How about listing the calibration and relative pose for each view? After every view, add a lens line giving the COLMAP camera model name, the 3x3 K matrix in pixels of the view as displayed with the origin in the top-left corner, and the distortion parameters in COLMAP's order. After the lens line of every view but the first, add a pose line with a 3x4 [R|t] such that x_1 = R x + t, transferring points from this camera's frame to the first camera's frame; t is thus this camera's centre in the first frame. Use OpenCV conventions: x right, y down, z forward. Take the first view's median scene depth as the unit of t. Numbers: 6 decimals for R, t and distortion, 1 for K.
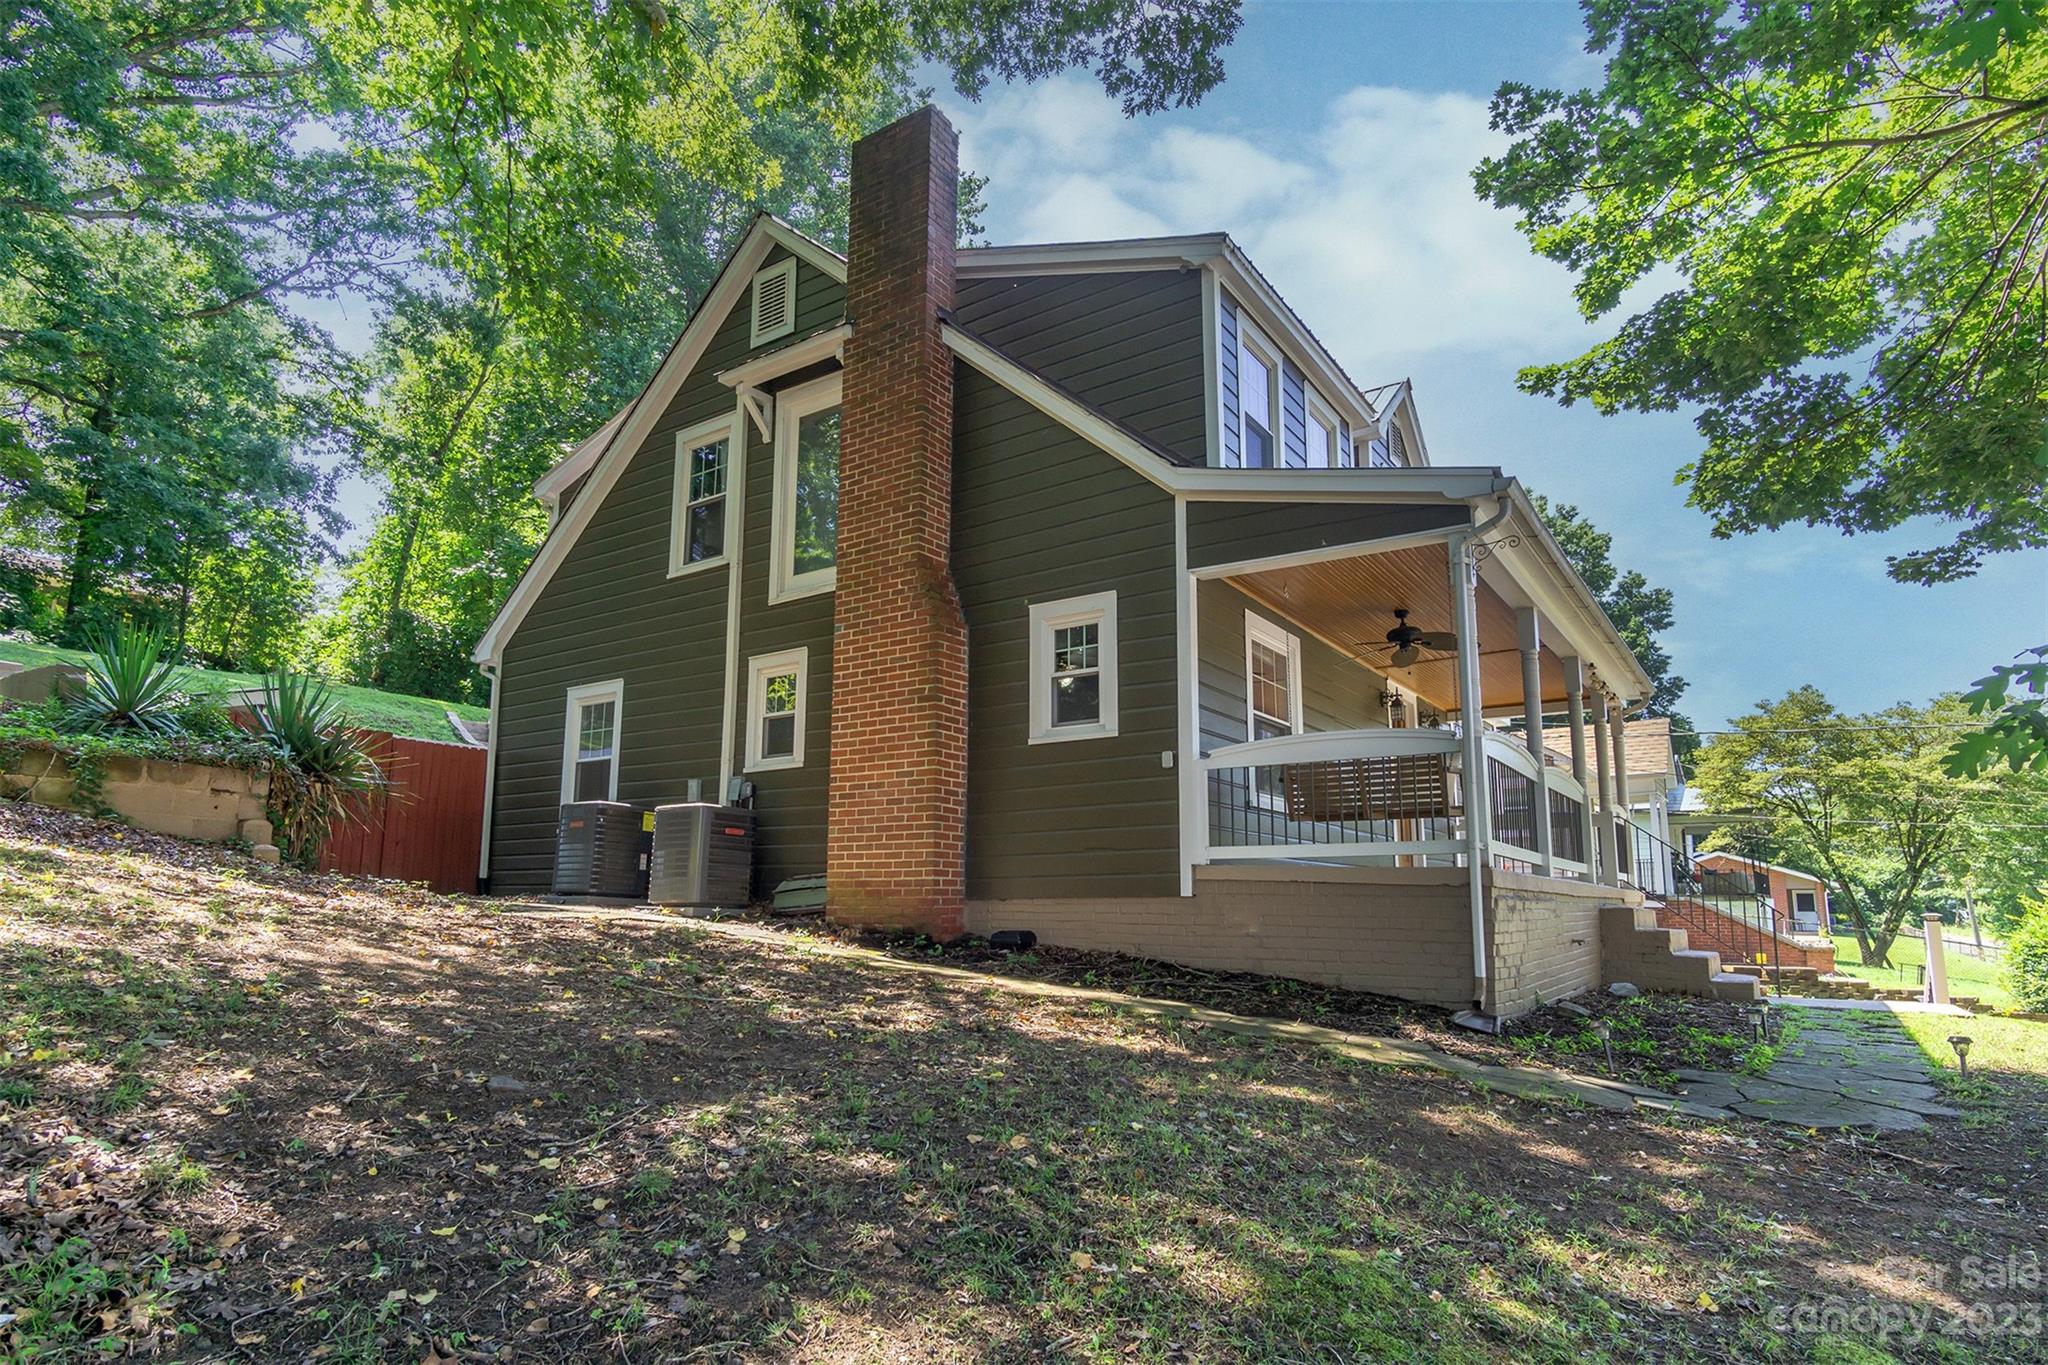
lens RADIAL K [[1100.5, 0, 1020.1], [0, 1100.5, 722.4], [0, 0, 1]] dist [0.011241, 0.001817]
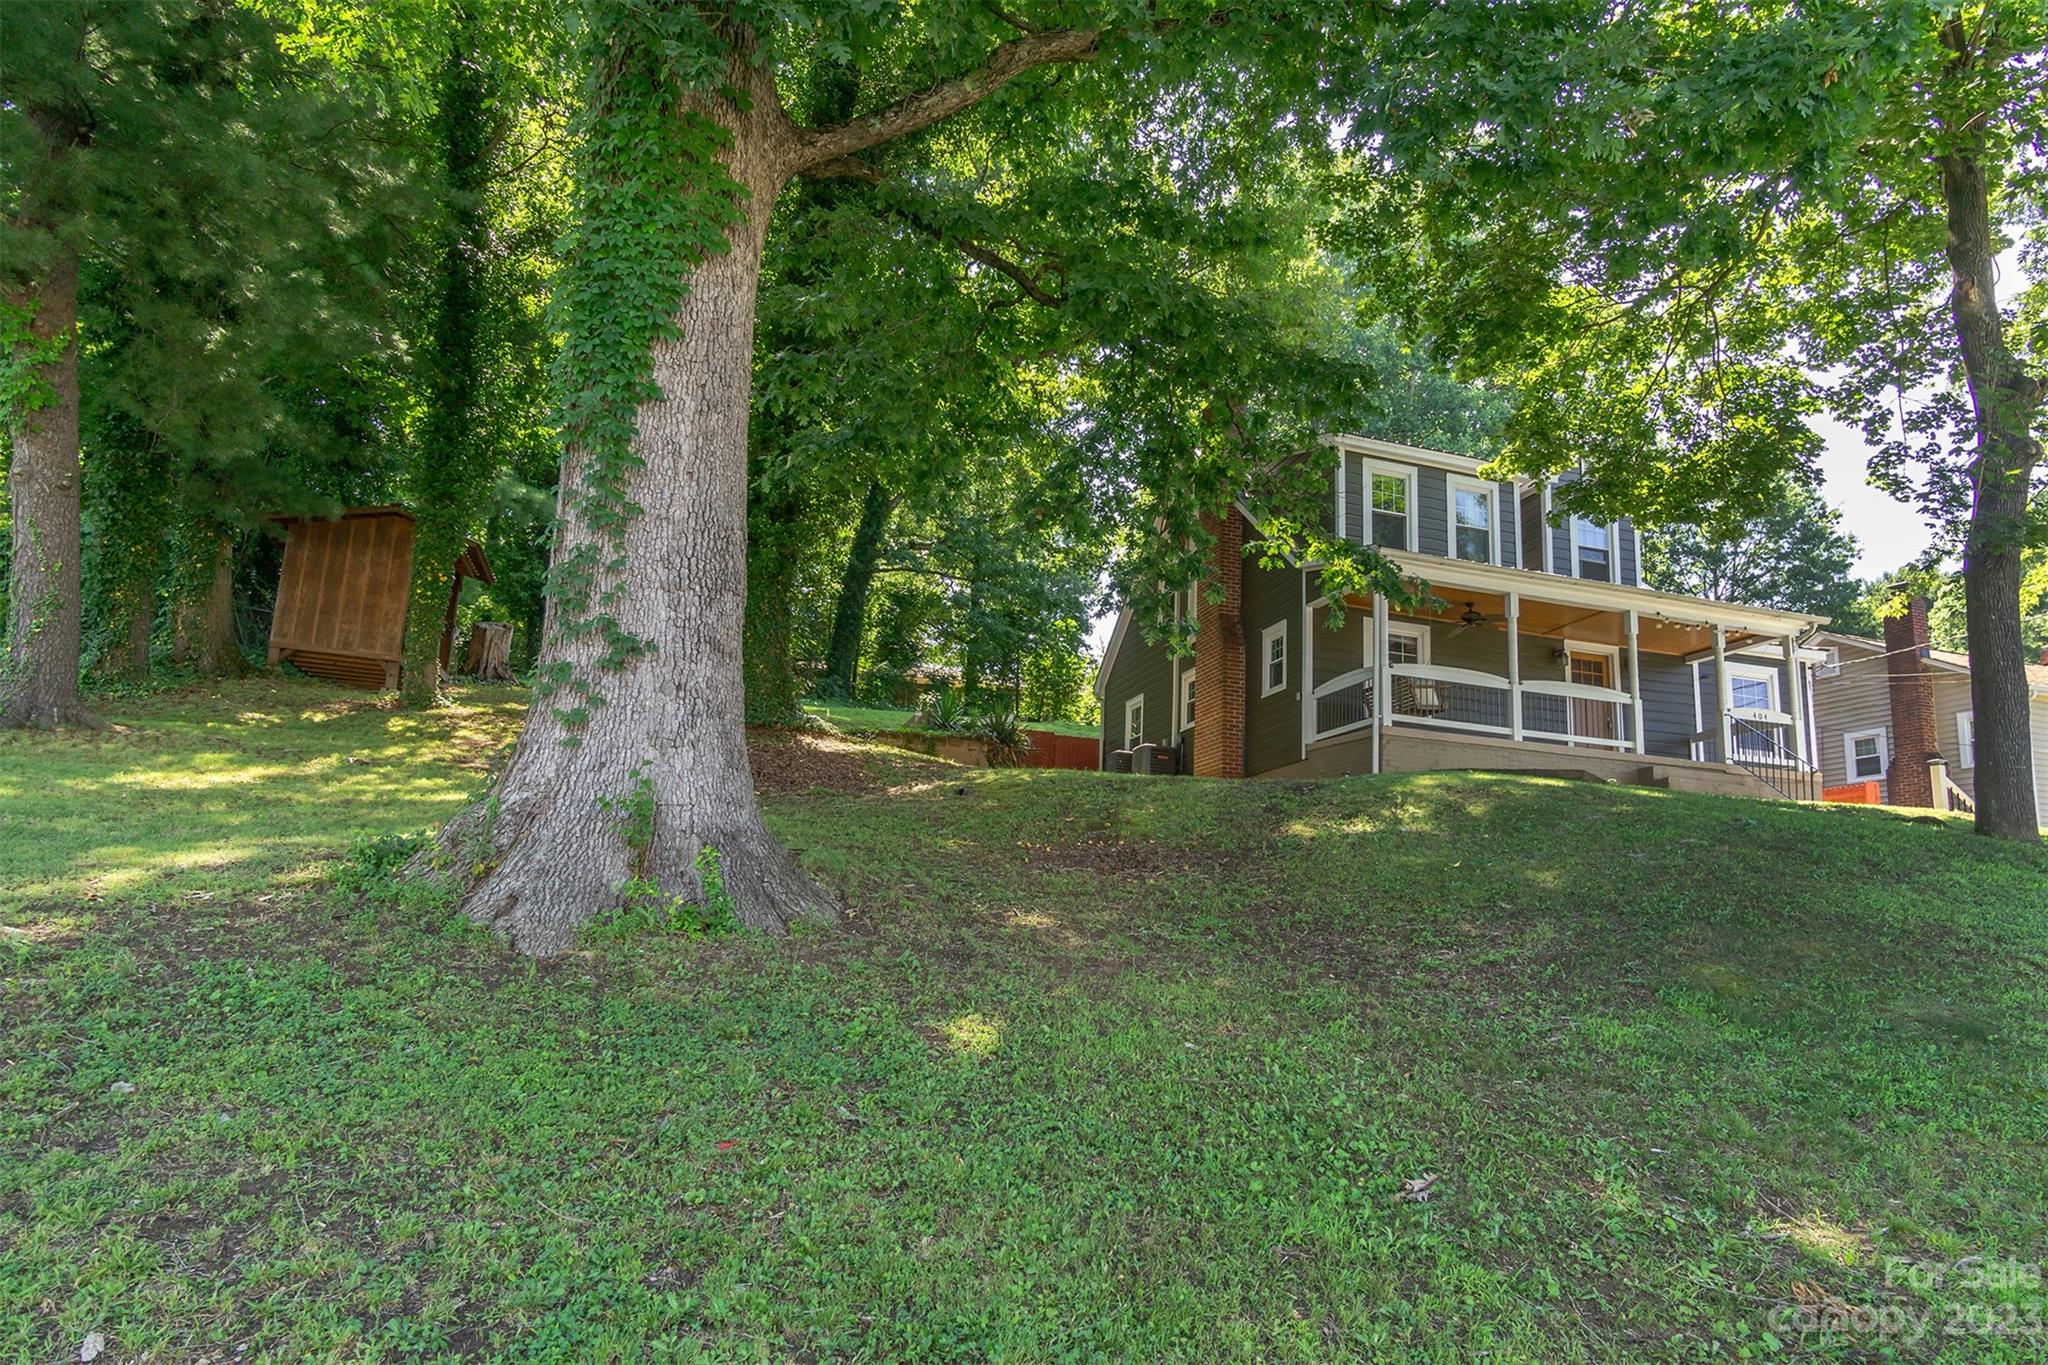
lens RADIAL K [[1079.0, 0, 1026.7], [0, 1079.0, 677.7], [0, 0, 1]] dist [0.003043, 0.003613]
pose [[0.778945, -0.115520, -0.616360, 0.846583], [0.066299, 0.992548, -0.102238, 0.146659], [0.623578, 0.038774, 0.780799, -0.790179]]
